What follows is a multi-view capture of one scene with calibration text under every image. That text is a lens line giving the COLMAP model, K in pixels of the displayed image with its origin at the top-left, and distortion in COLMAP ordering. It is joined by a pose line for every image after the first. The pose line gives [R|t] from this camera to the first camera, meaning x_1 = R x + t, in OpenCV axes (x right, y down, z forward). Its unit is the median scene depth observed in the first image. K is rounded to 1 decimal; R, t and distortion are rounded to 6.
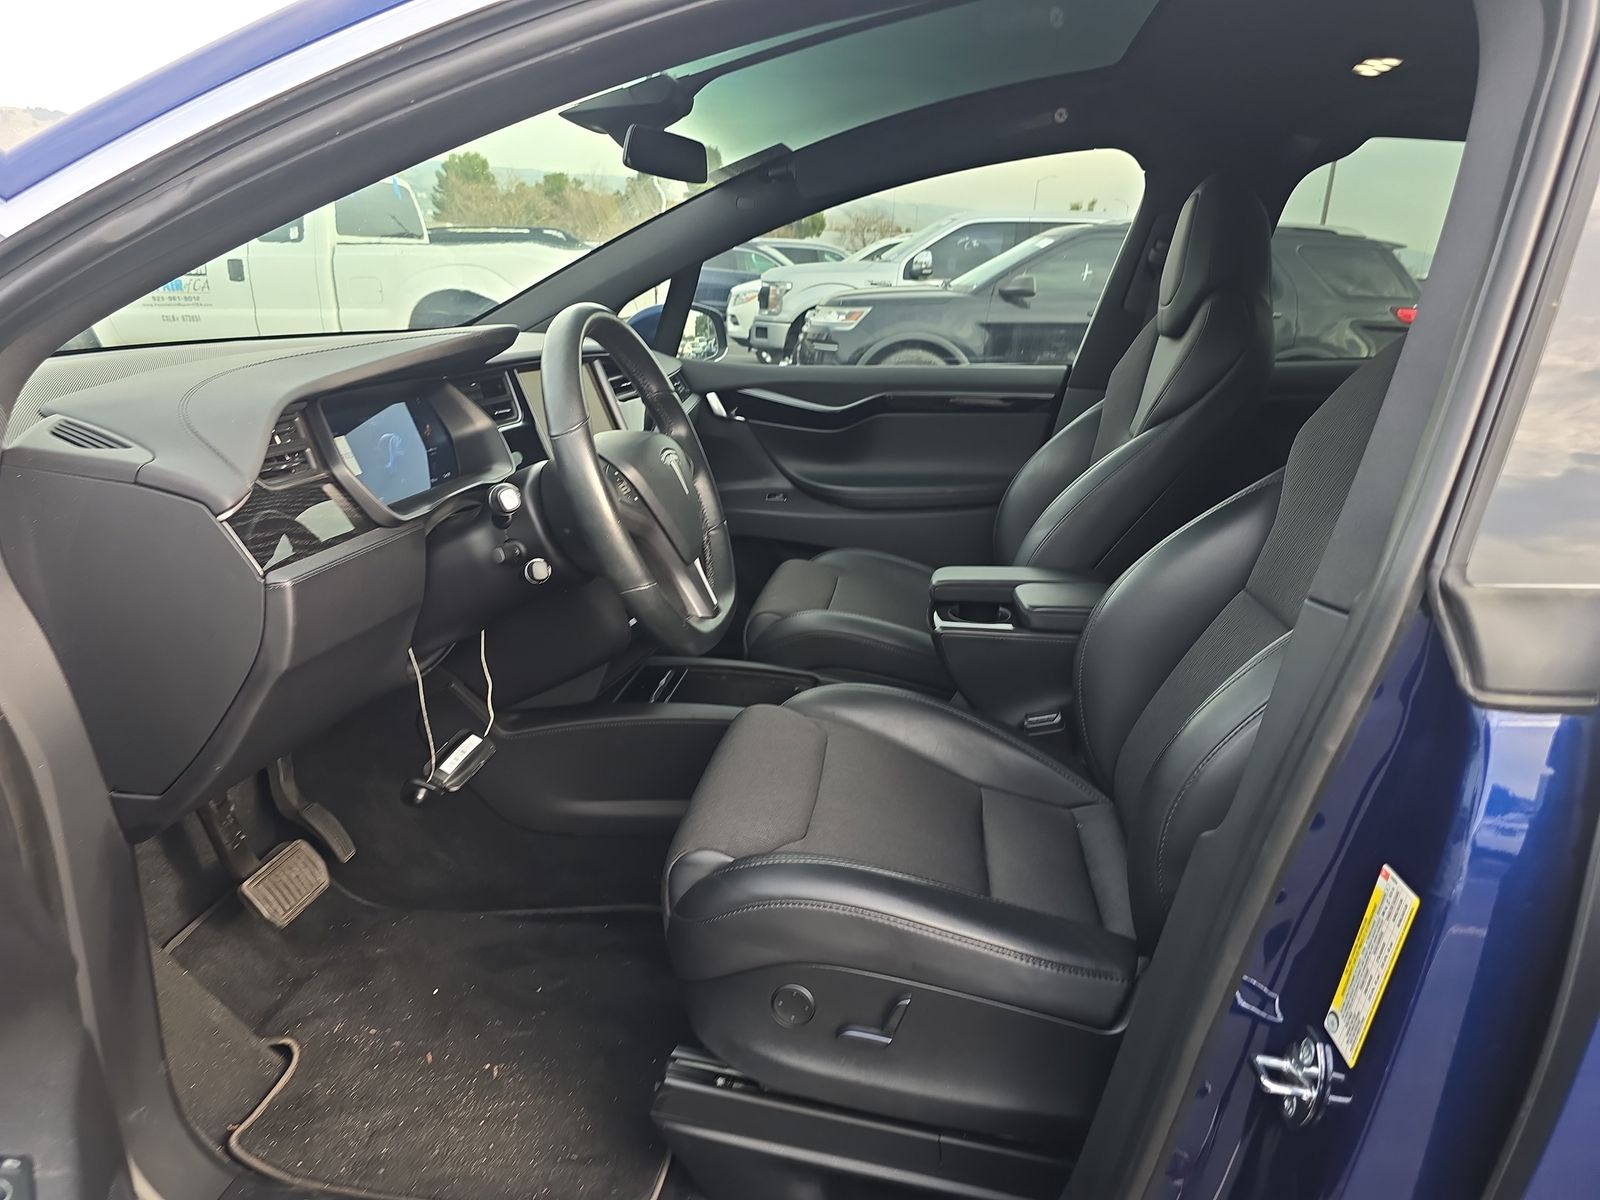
lens RADIAL K [[1084.2, 0, 795.6], [0, 1084.2, 607.9], [0, 0, 1]] dist [0.050225, -0.046300]
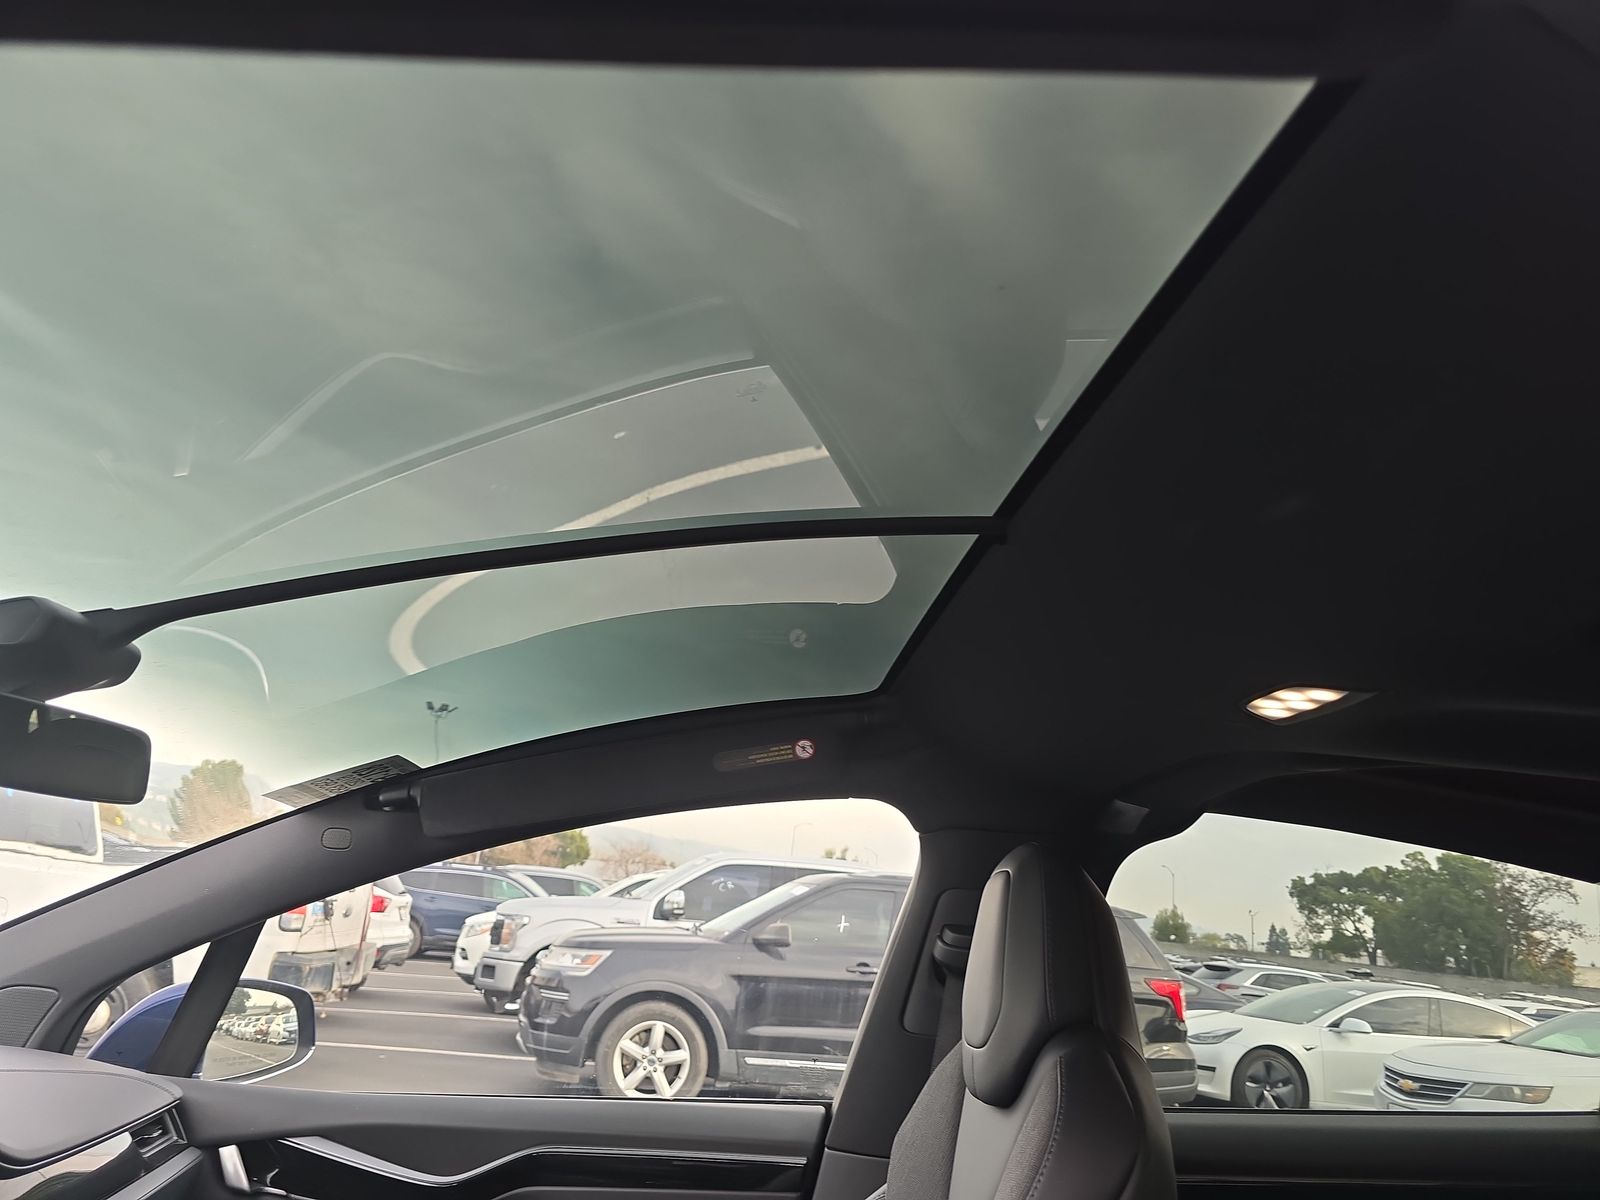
lens RADIAL K [[1084.2, 0, 800.4], [0, 1084.2, 597.8], [0, 0, 1]] dist [0.050225, -0.046300]
pose [[0.976256, 0.105653, 0.189108, 0.020366], [0.013988, 0.840423, -0.541750, -0.031789], [-0.216168, 0.531532, 0.818991, 0.078340]]
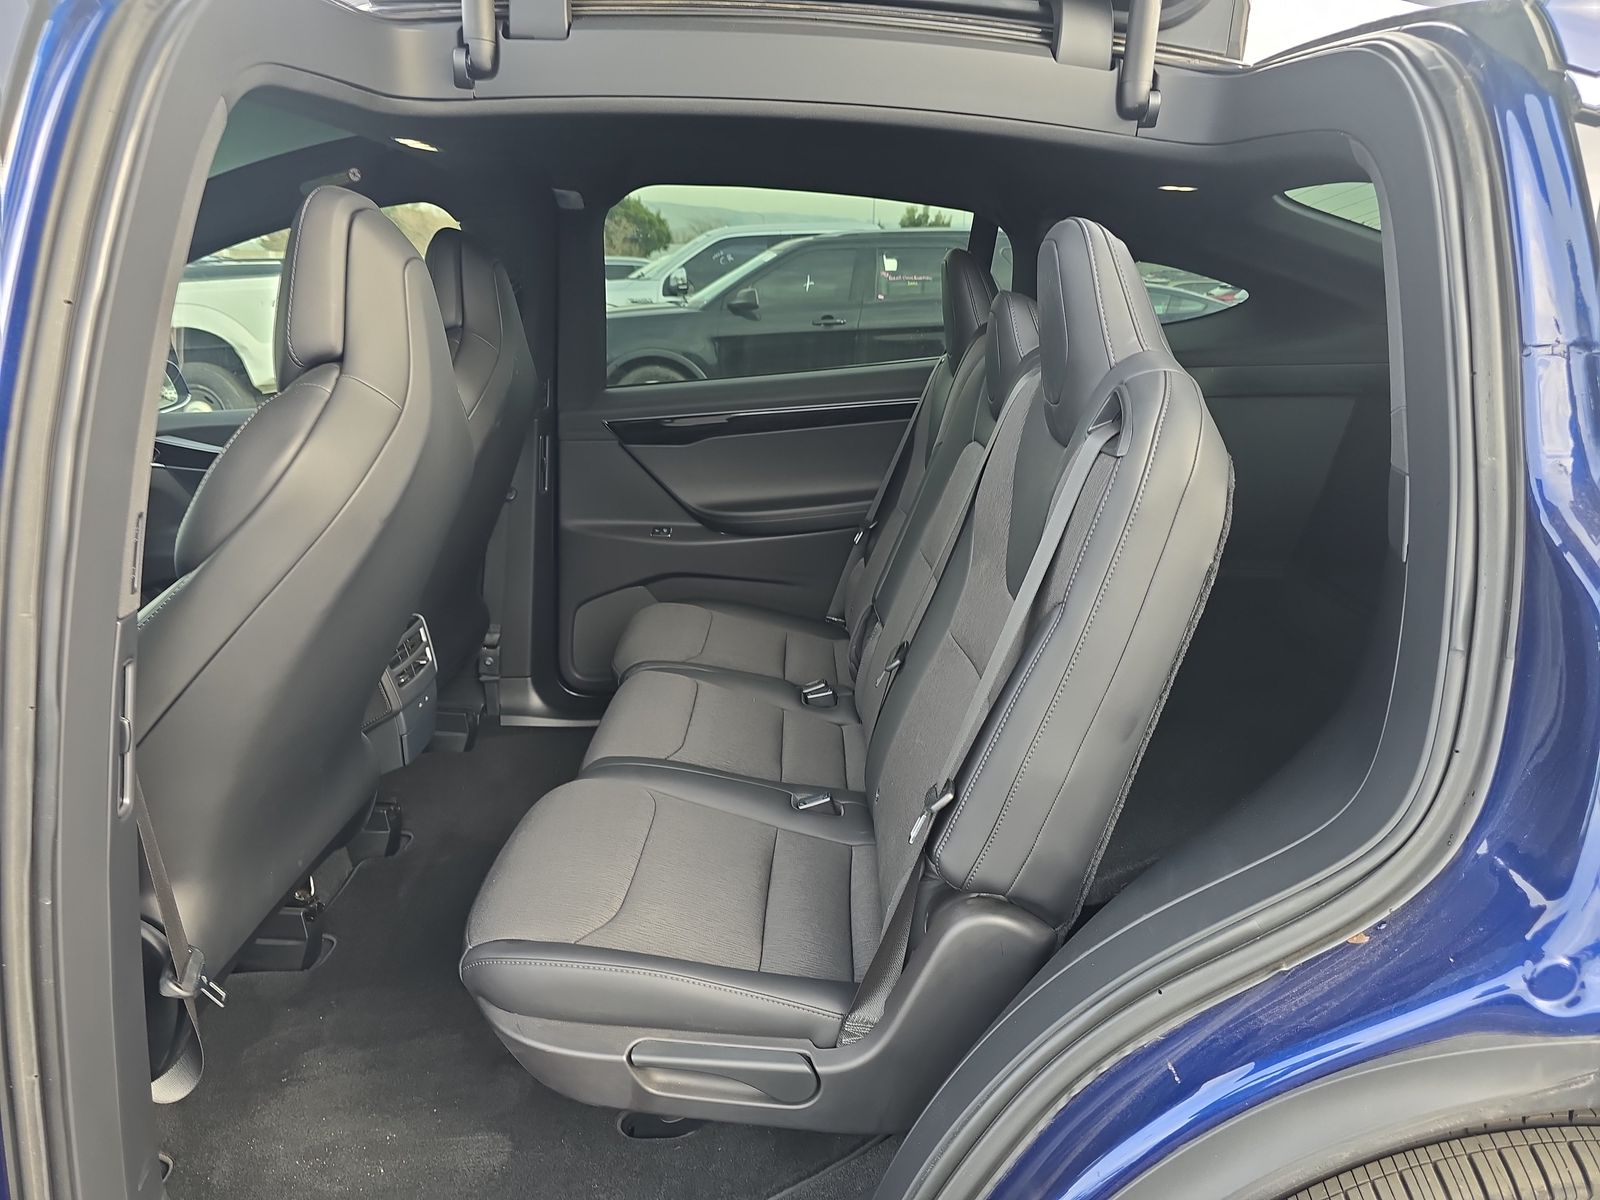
lens RADIAL K [[1084.2, 0, 808.8], [0, 1084.2, 598.4], [0, 0, 1]] dist [0.050225, -0.046300]
pose [[0.989845, -0.083899, 0.114748, 0.113162], [0.085758, 0.996251, -0.011354, 0.004587], [-0.113365, 0.021079, 0.993330, -0.027157]]
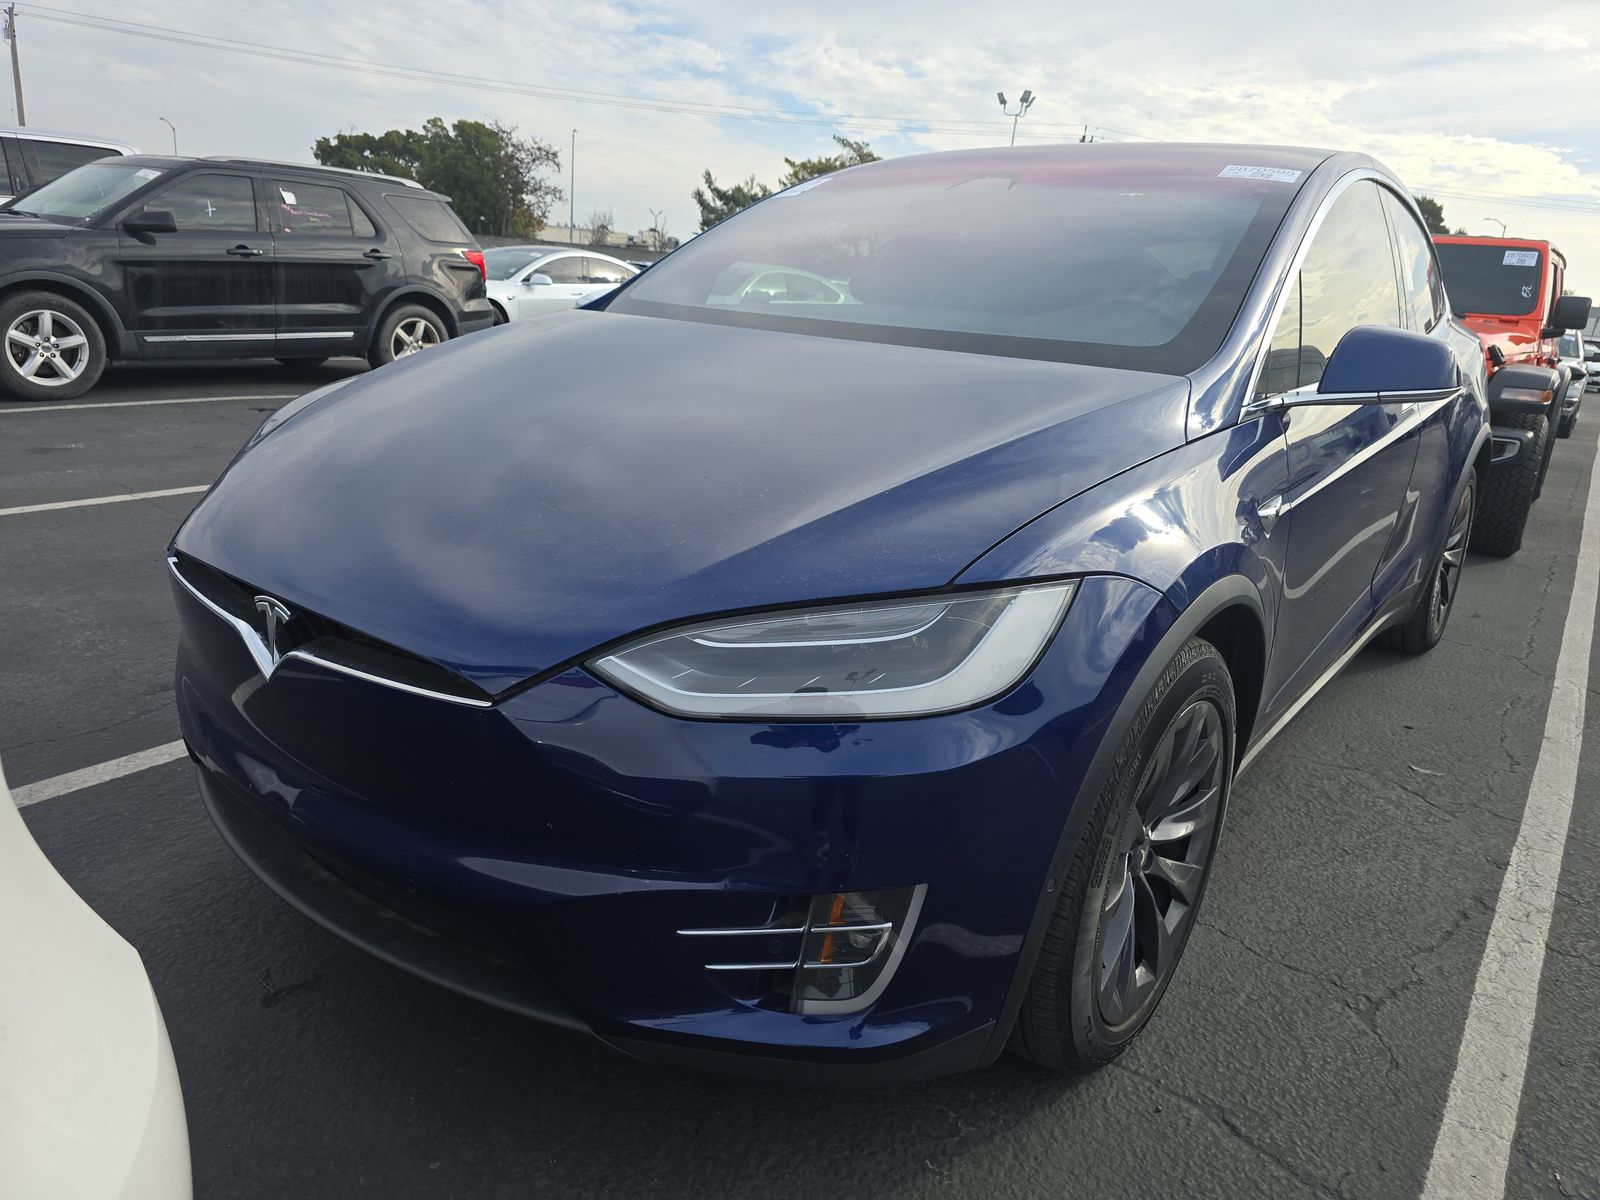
lens RADIAL K [[1084.2, 0, 799.9], [0, 1084.2, 599.0], [0, 0, 1]] dist [0.050225, -0.046300]
pose [[0.502633, -0.255430, 0.825903, -0.346956], [0.208221, 0.962998, 0.171109, -0.025806], [-0.839049, 0.085965, 0.537221, 0.049524]]
